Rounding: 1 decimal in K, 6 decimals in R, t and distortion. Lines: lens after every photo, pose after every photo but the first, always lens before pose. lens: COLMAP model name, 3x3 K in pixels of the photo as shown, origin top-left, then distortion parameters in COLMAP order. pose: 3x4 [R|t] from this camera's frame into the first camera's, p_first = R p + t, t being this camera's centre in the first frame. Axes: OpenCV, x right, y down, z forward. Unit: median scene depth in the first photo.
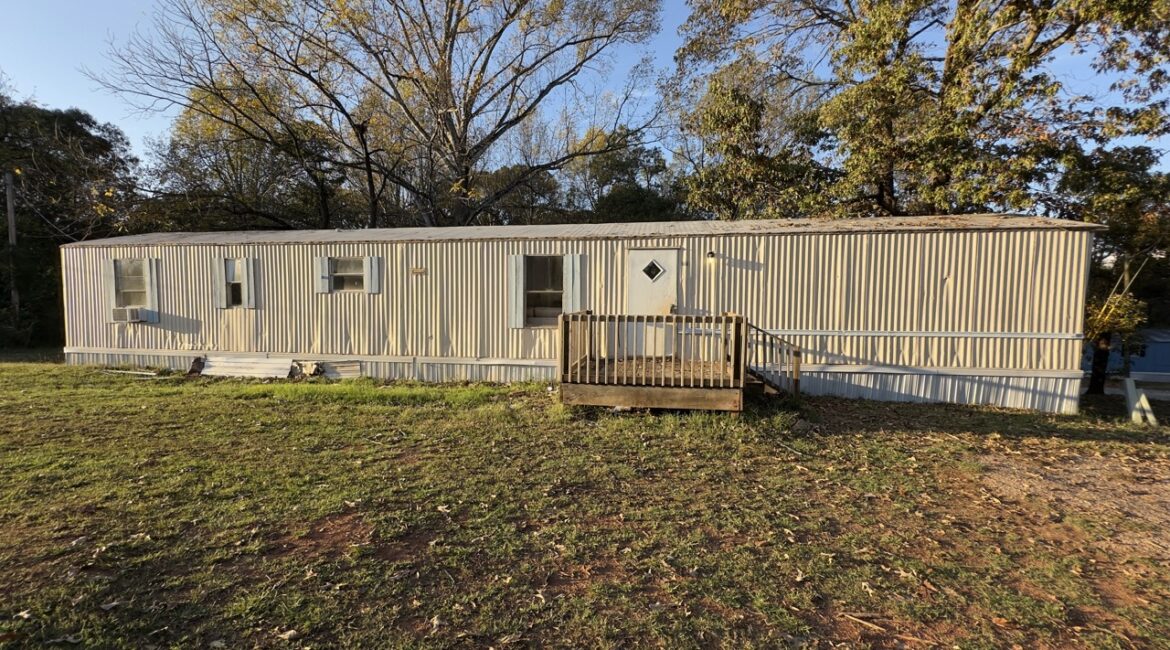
lens RADIAL K [[465.3, 0, 585.9], [0, 465.3, 325.0], [0, 0, 1]] dist [-0.005544, 0.002410]
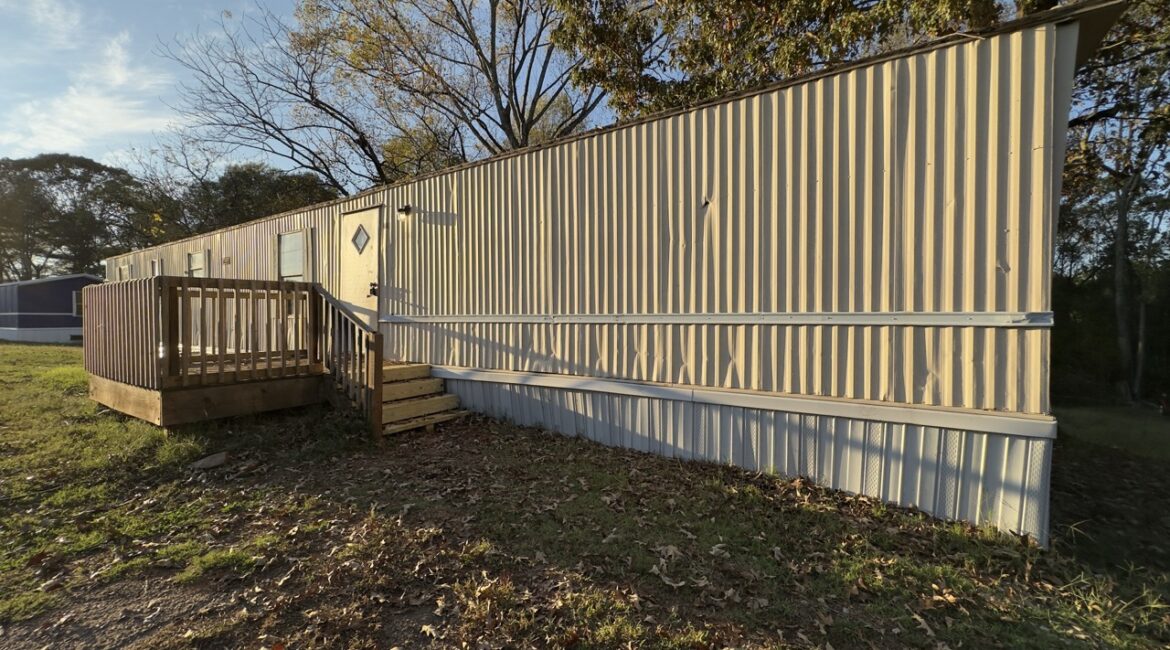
lens RADIAL K [[465.3, 0, 578.7], [0, 465.3, 324.9], [0, 0, 1]] dist [-0.005544, 0.002410]
pose [[0.909889, 0.002593, -0.414844, 0.843602], [-0.016536, 0.999412, -0.030021, 0.042527], [0.414522, 0.034176, 0.909397, 0.500607]]
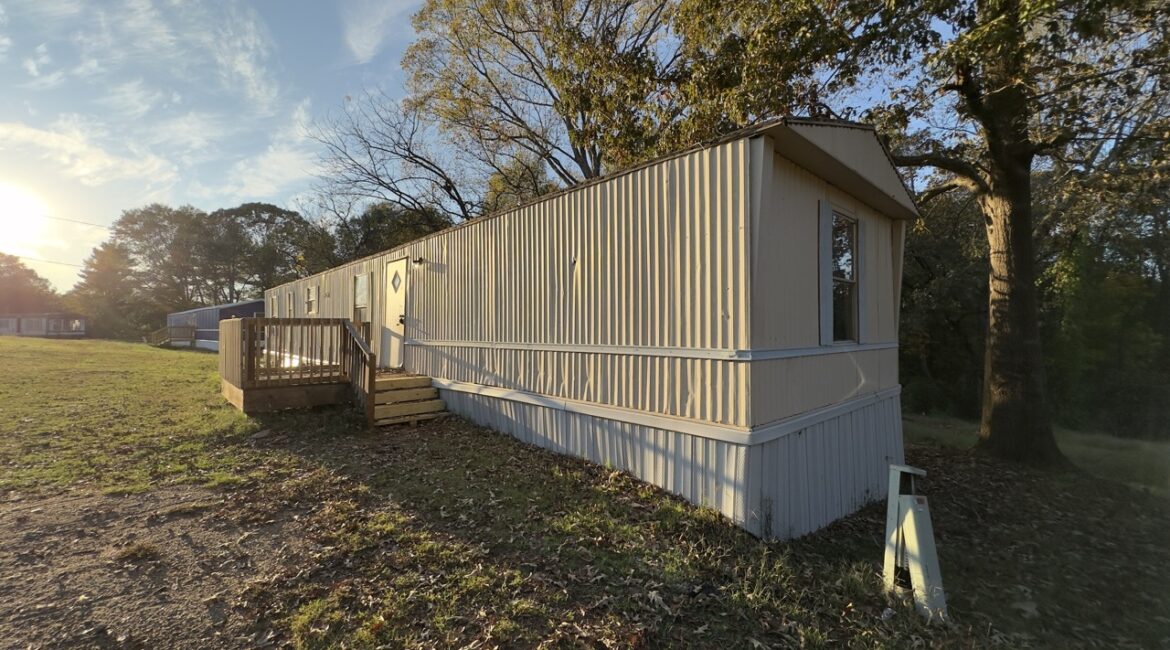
lens RADIAL K [[465.3, 0, 580.0], [0, 465.3, 321.1], [0, 0, 1]] dist [-0.005544, 0.002410]
pose [[0.790510, -0.015254, -0.612259, 1.161674], [-0.031636, 0.997338, -0.065695, 0.024391], [0.611632, 0.071302, 0.787923, 0.490356]]
